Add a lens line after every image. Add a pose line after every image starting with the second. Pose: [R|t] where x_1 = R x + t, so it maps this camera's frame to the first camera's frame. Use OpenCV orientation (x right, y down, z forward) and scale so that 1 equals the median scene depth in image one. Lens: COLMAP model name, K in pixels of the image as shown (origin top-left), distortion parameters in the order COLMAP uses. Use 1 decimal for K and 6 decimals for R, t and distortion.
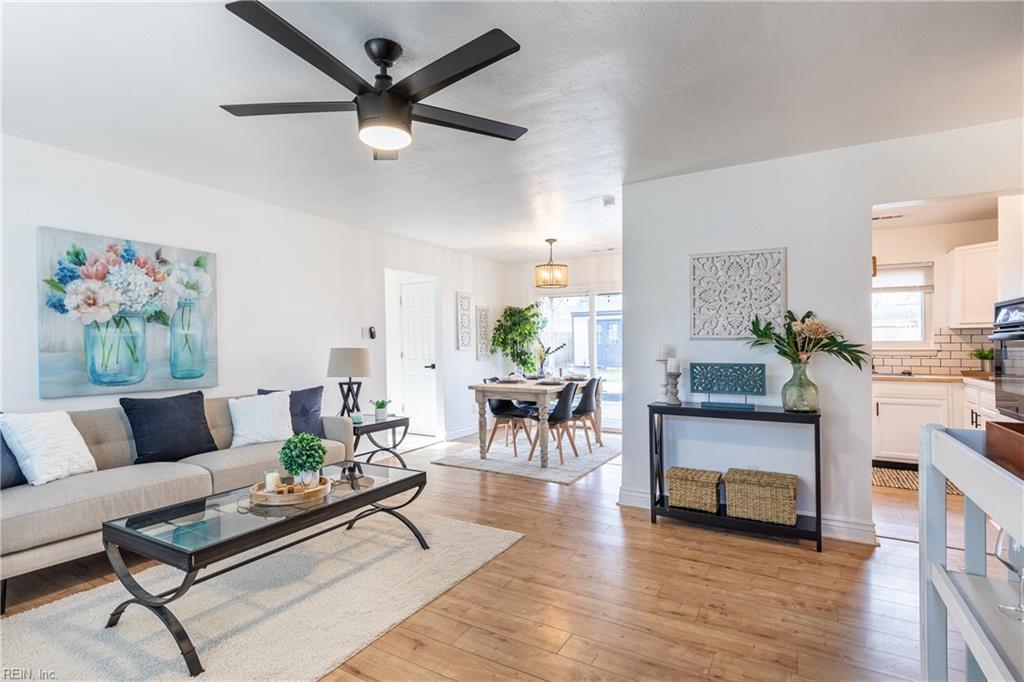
lens RADIAL K [[503.0, 0, 511.7], [0, 503.0, 347.5], [0, 0, 1]] dist [-0.004442, -0.001645]
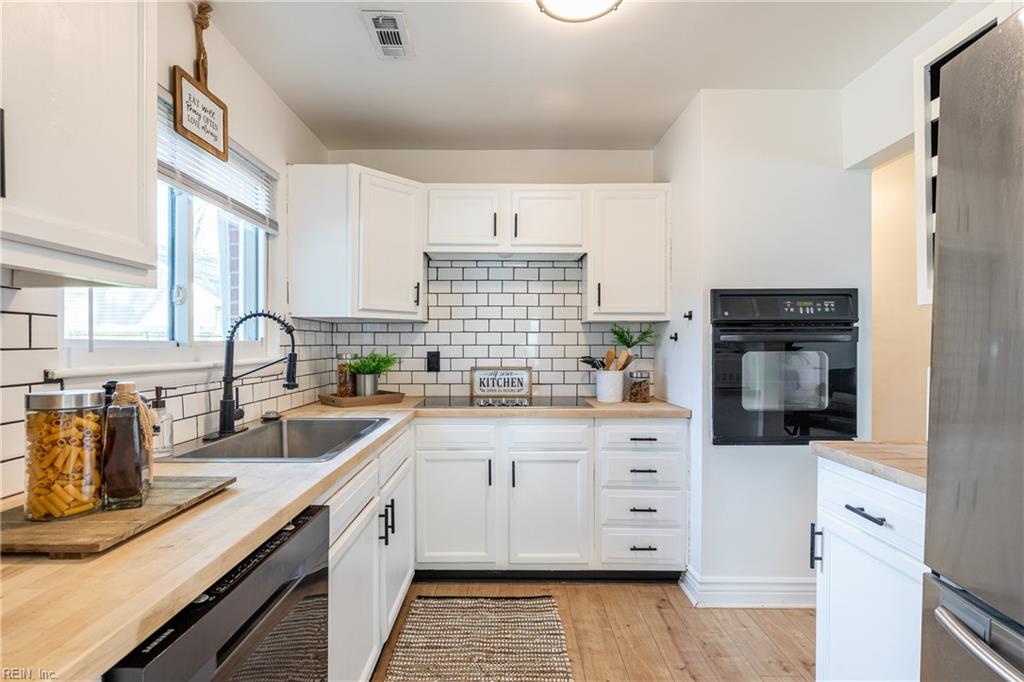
lens RADIAL K [[503.0, 0, 505.2], [0, 503.0, 345.7], [0, 0, 1]] dist [-0.004442, -0.001645]
pose [[-0.498602, -0.008291, 0.866792, 0.333325], [0.001145, 0.999947, 0.010224, -0.013773], [-0.866830, 0.006090, -0.498566, 1.062583]]
